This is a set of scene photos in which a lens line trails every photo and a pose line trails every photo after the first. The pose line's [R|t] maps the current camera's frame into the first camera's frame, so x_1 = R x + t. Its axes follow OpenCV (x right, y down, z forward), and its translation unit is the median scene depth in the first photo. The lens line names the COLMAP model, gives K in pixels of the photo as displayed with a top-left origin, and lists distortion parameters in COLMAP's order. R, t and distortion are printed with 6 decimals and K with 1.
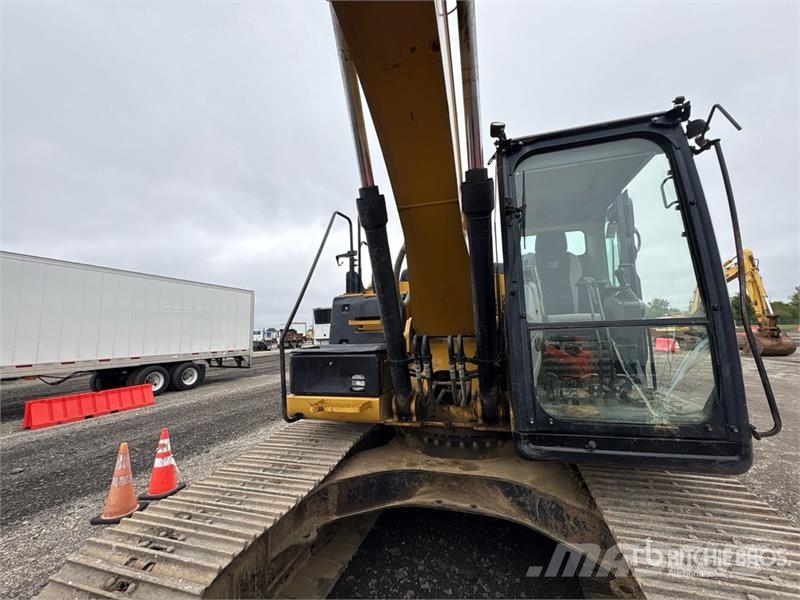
lens RADIAL K [[327.7, 0, 400.0], [0, 327.7, 300.0], [0, 0, 1]] dist [0.015883, 0.000139]
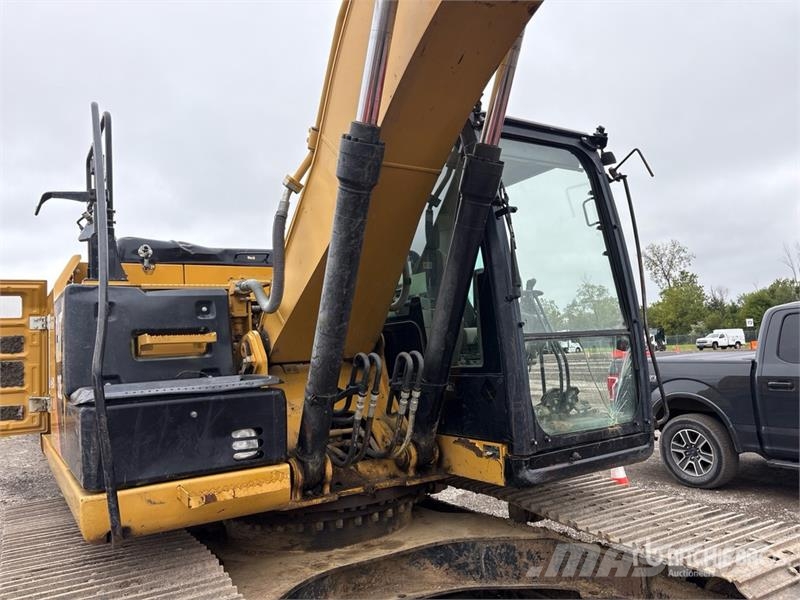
lens RADIAL K [[620.9, 0, 399.2], [0, 620.9, 304.8], [0, 0, 1]] dist [0.087841, -0.104799]
pose [[0.652506, 0.052222, 0.755982, -1.029942], [-0.033924, 0.998635, -0.039704, 0.068190], [-0.757024, 0.000262, 0.653387, 0.151710]]
